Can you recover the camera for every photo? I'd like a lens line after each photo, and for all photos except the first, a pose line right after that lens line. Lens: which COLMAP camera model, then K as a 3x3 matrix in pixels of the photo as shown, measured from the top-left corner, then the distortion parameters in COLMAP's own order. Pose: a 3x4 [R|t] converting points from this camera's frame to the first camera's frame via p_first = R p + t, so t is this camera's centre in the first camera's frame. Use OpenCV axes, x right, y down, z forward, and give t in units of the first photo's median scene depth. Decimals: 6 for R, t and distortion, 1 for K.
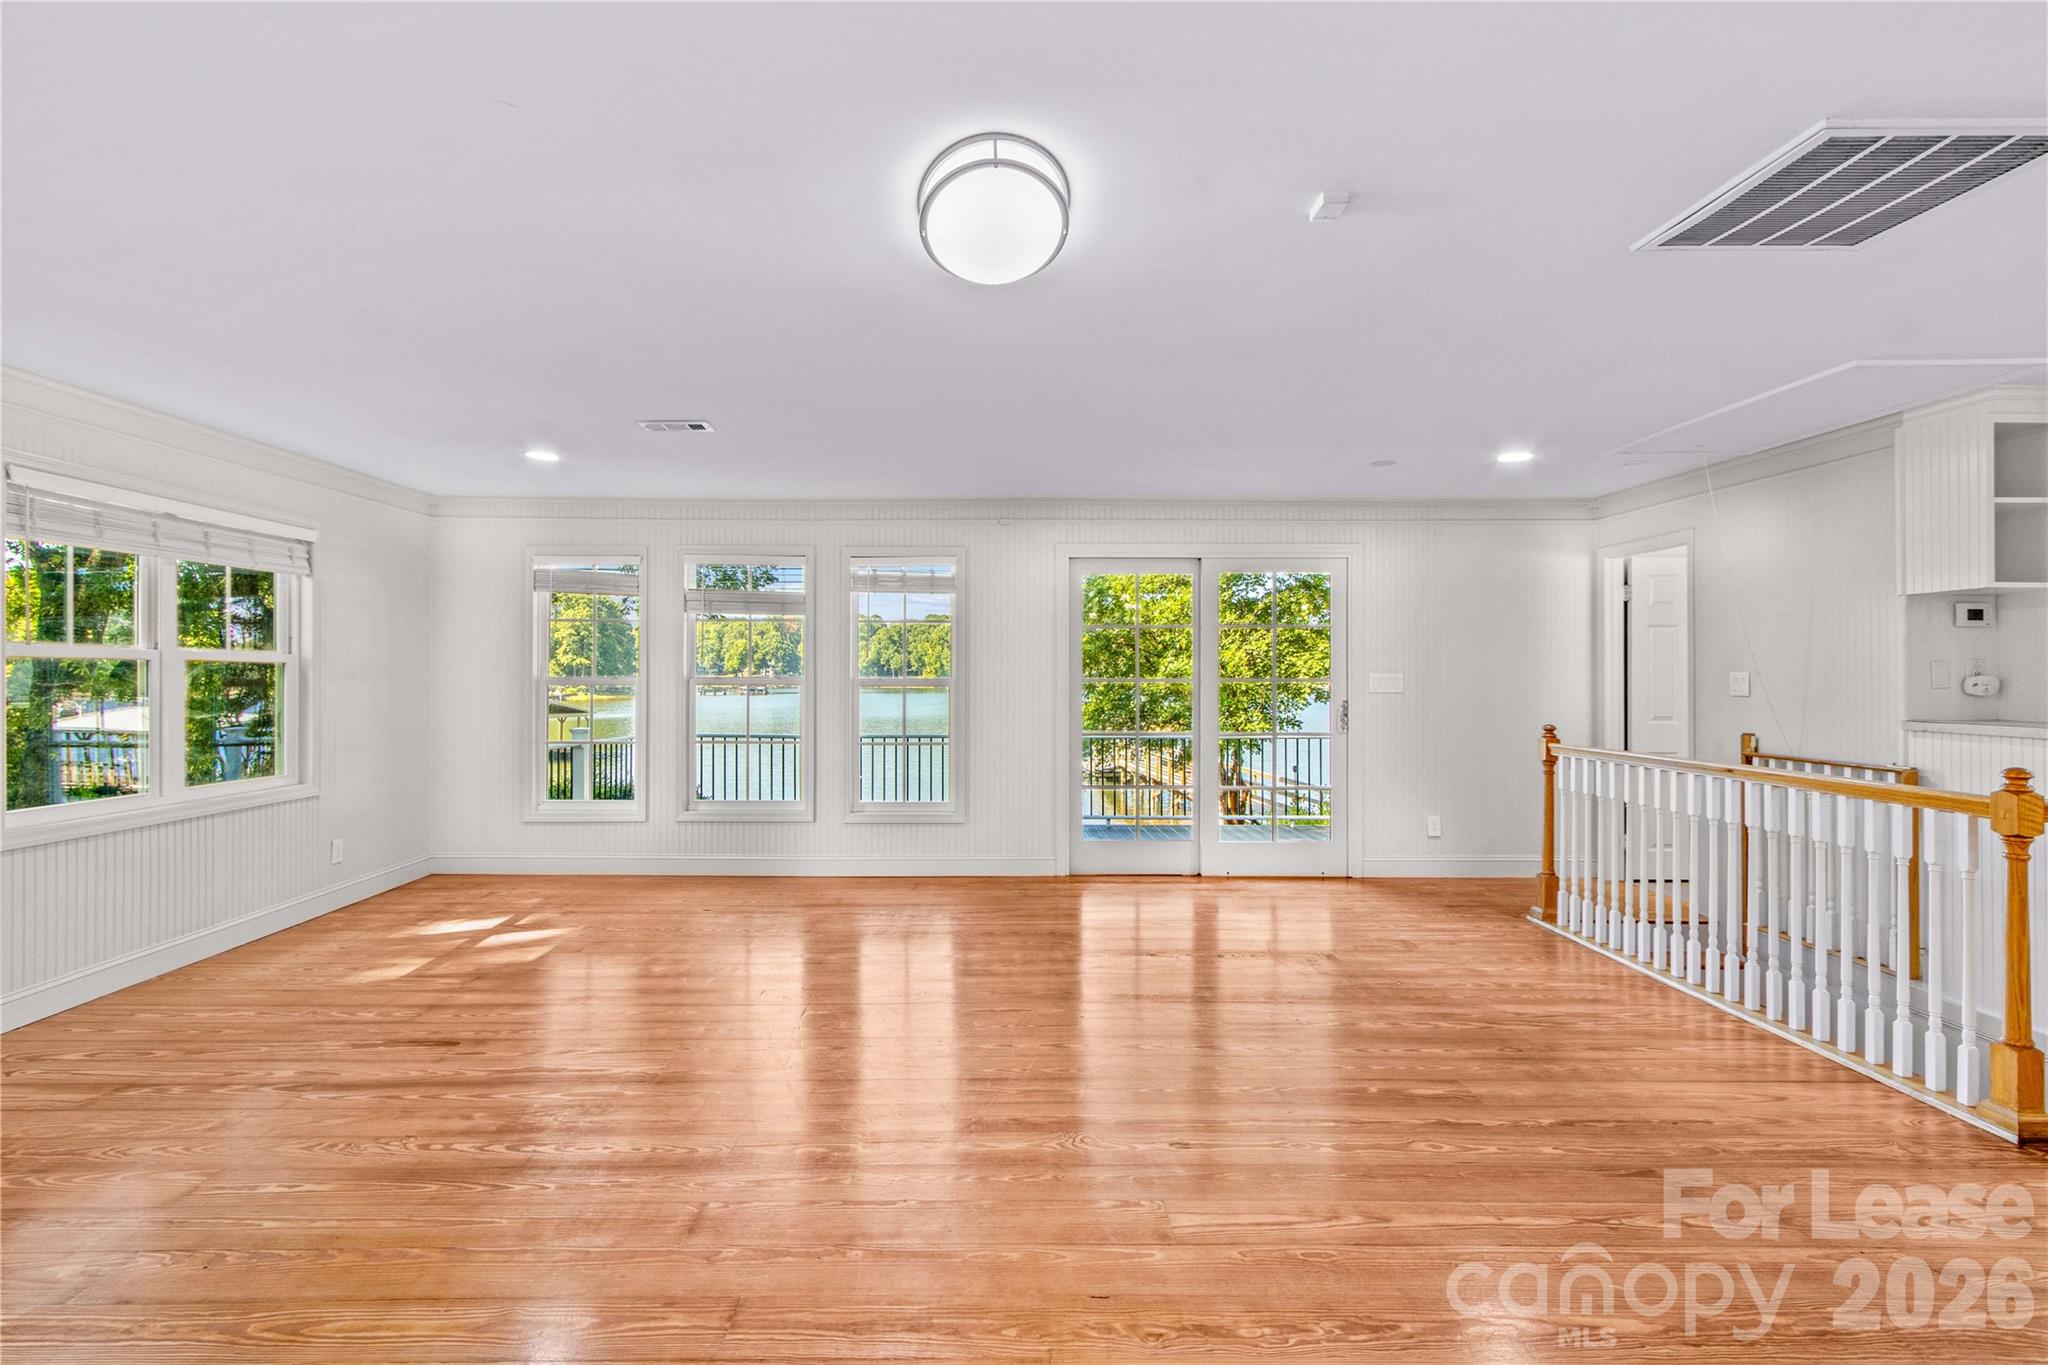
lens RADIAL K [[976.6, 0, 979.1], [0, 976.6, 670.8], [0, 0, 1]] dist [0.001376, 0.000197]
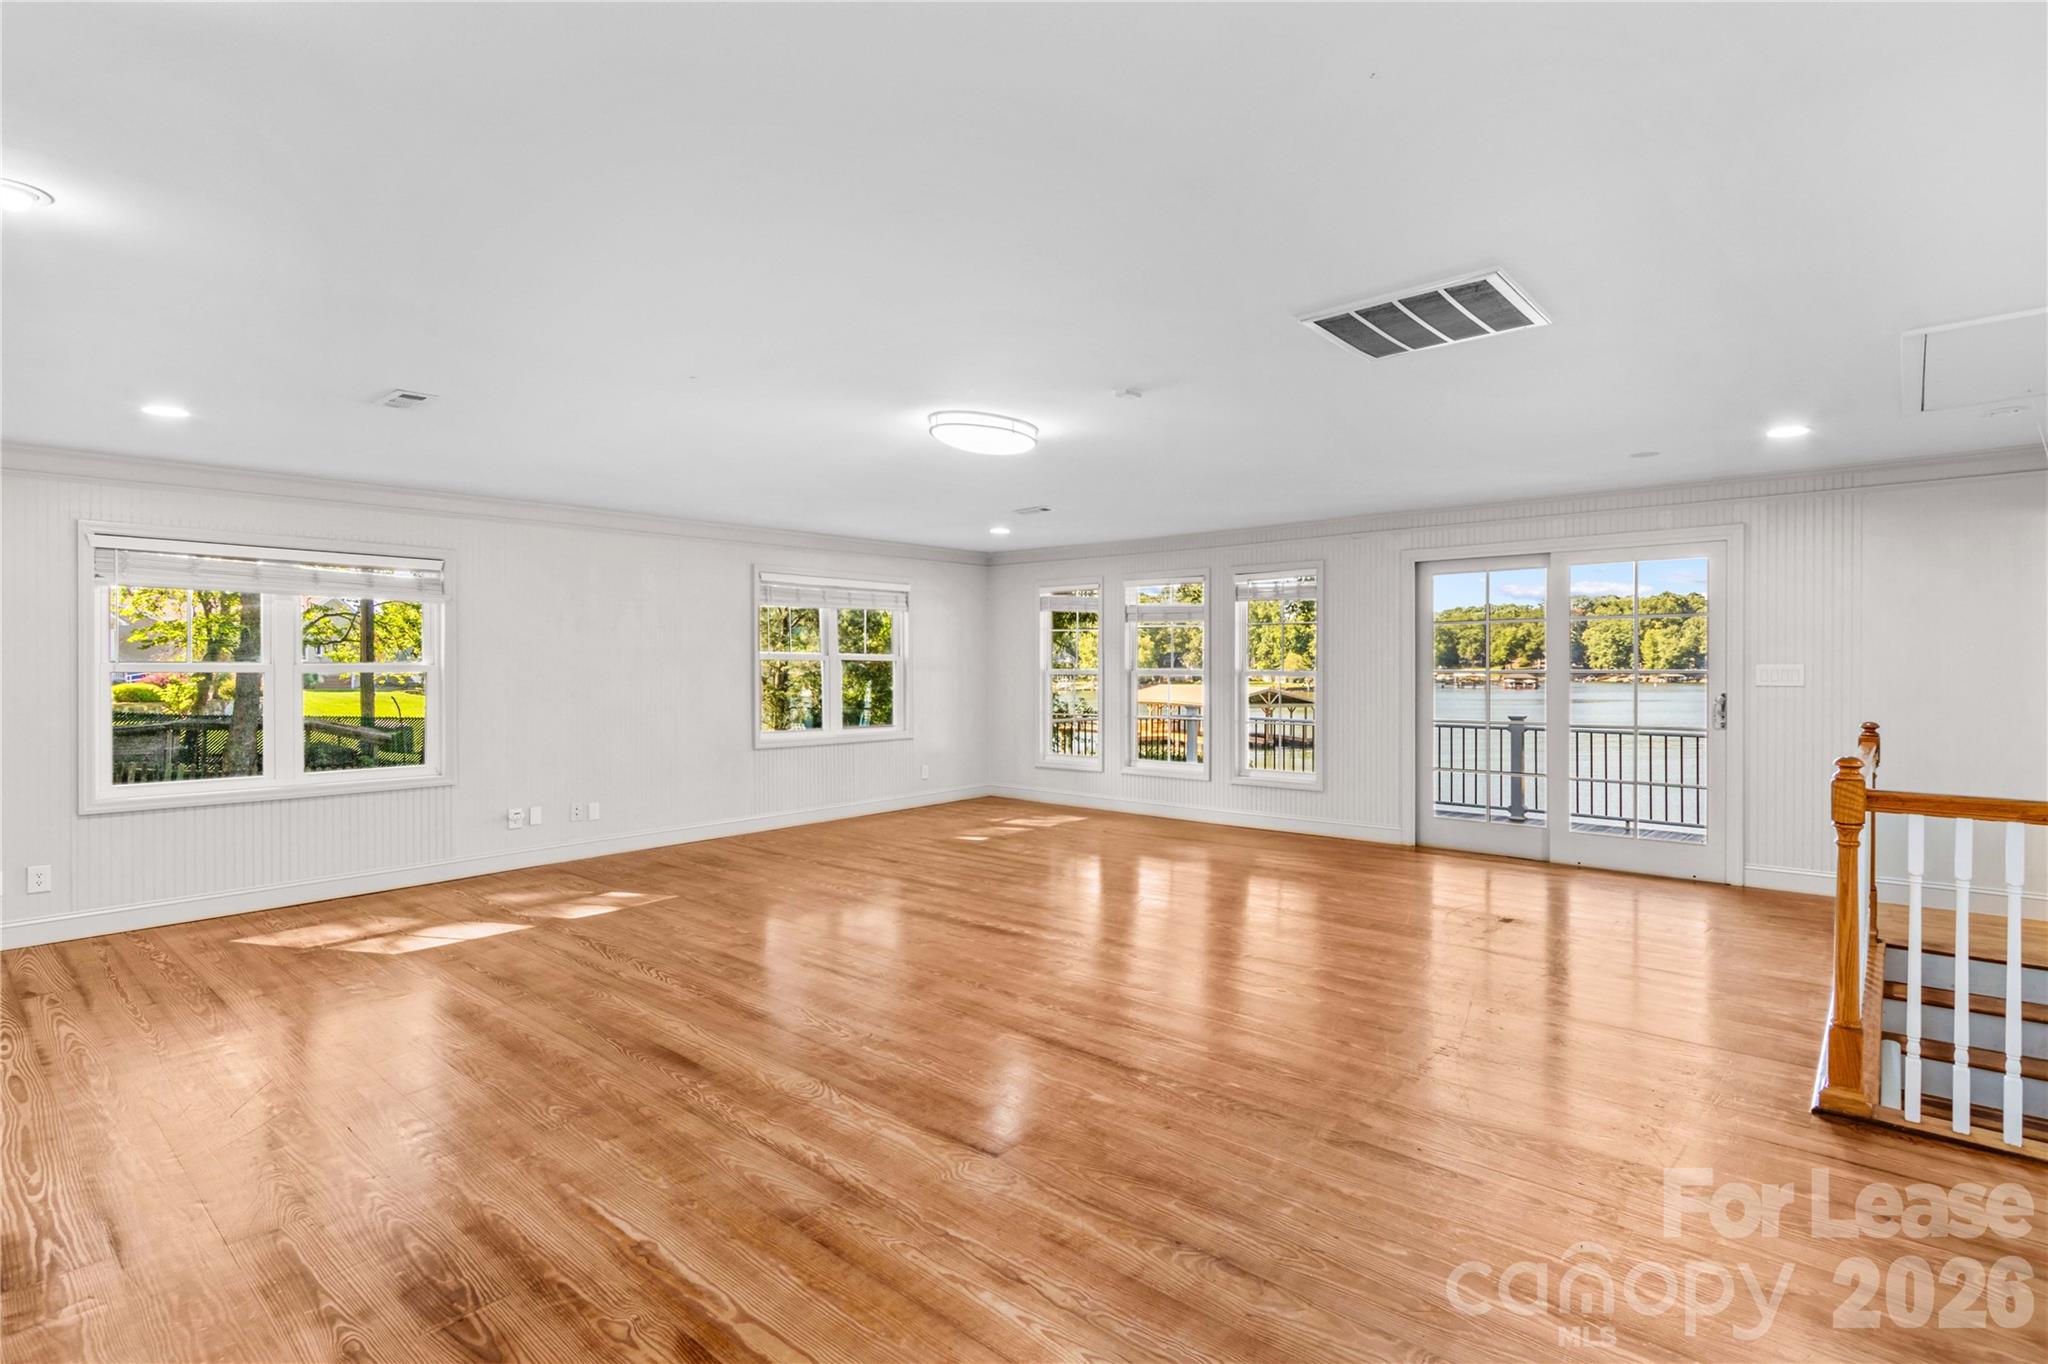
lens RADIAL K [[976.6, 0, 979.1], [0, 976.6, 670.3], [0, 0, 1]] dist [0.001376, 0.000197]
pose [[0.739295, -0.000714, -0.673381, 0.709569], [0.005791, 0.999969, 0.005297, -0.001140], [0.673357, -0.007816, 0.739277, -0.240763]]
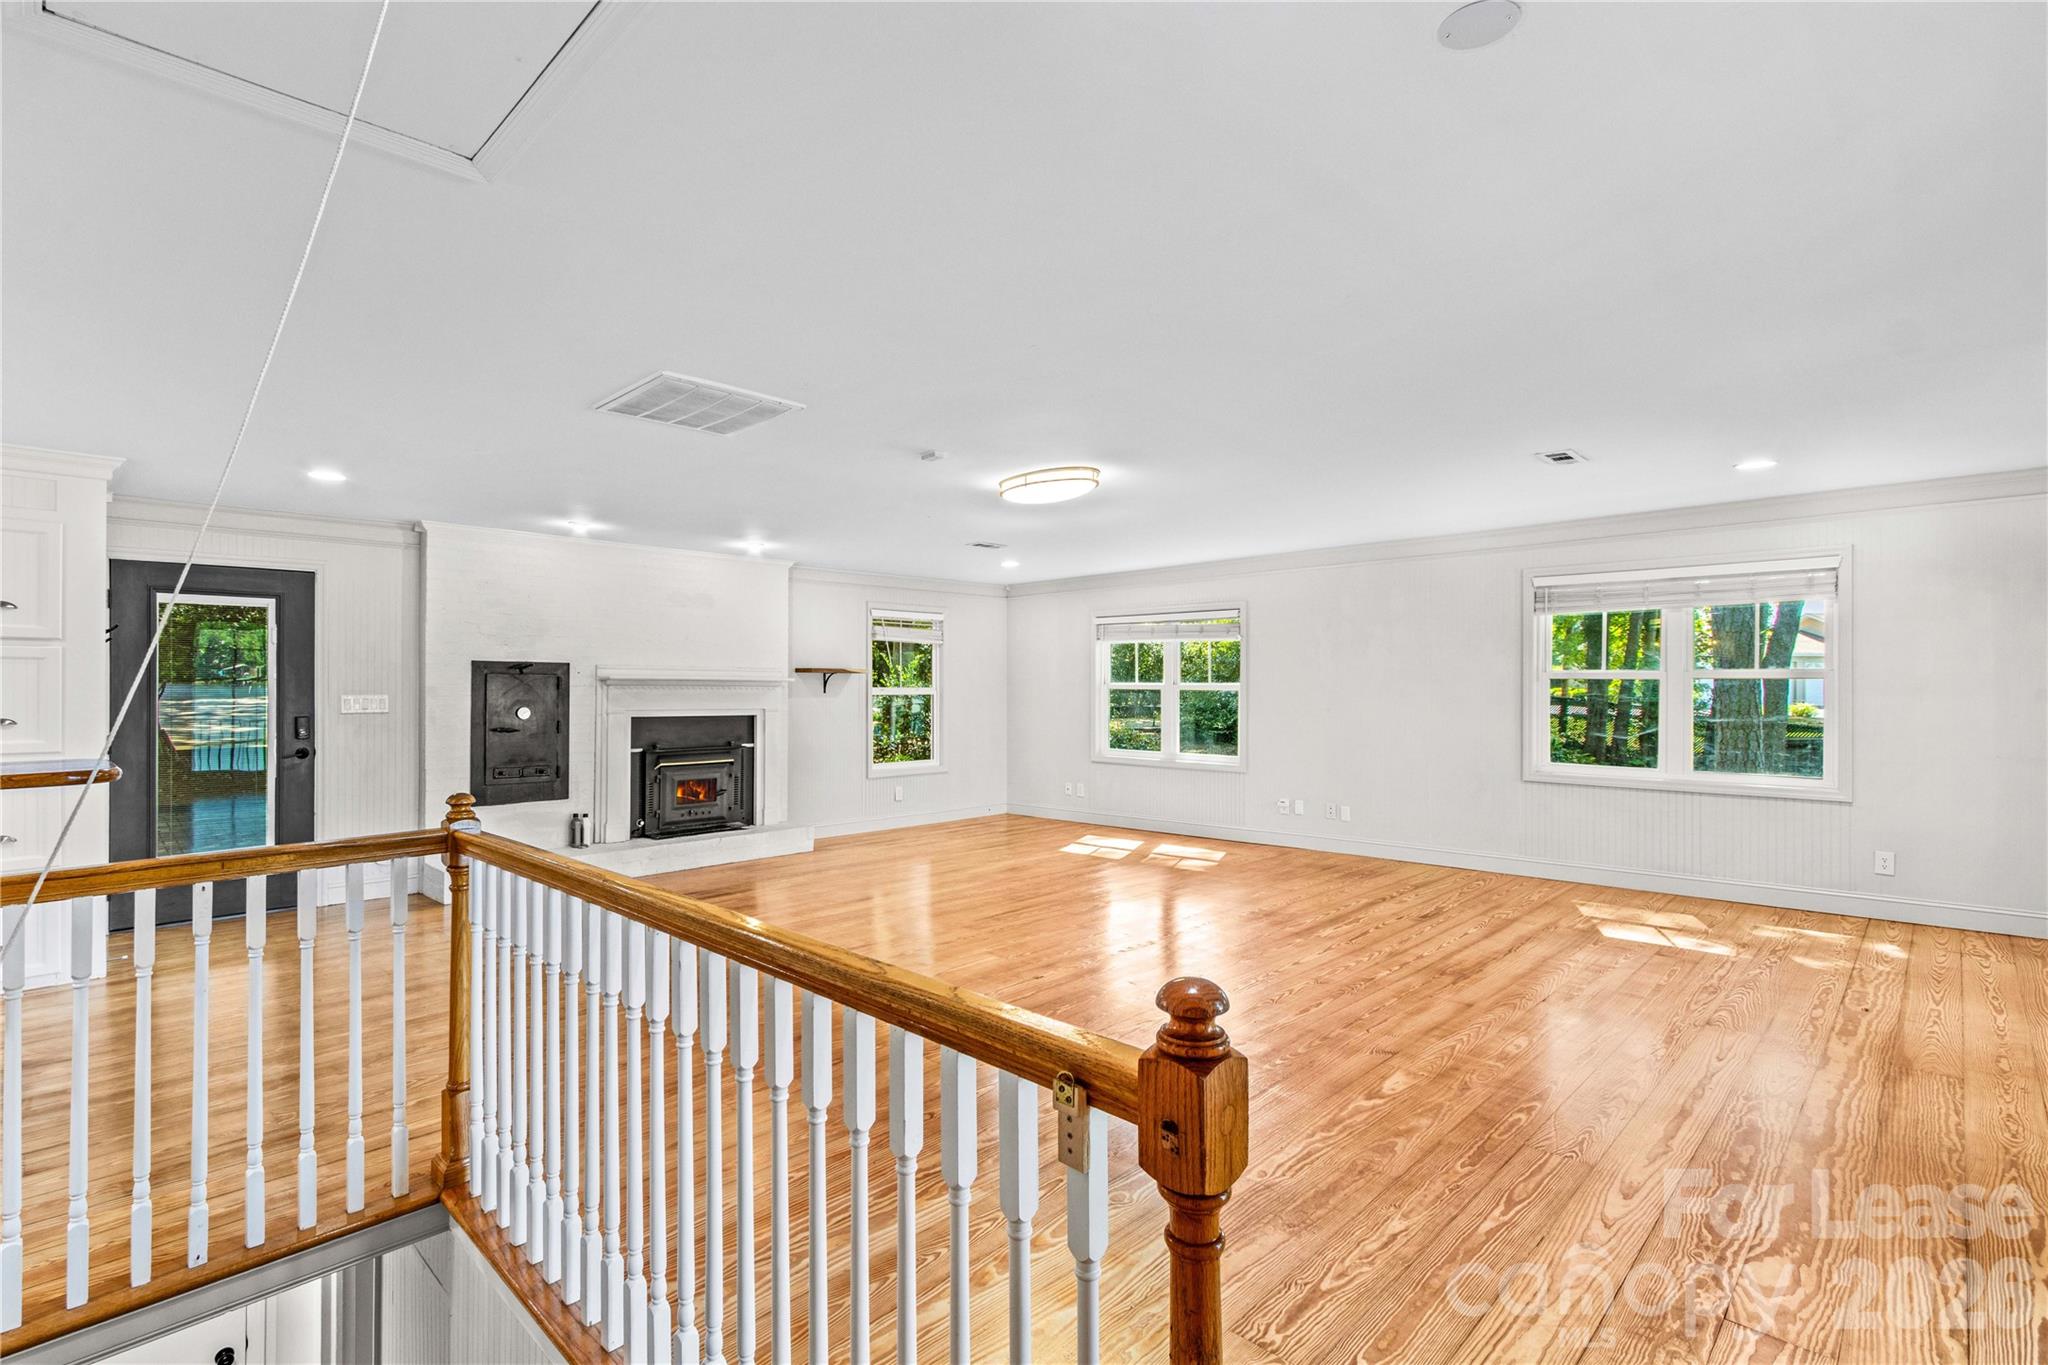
lens RADIAL K [[963.7, 0, 1003.6], [0, 963.7, 674.4], [0, 0, 1]] dist [0.007507, -0.000565]
pose [[-0.701923, -0.008227, -0.712205, 0.892349], [0.002415, 0.999900, -0.013930, -0.000948], [0.712248, -0.011498, -0.701833, 1.333243]]
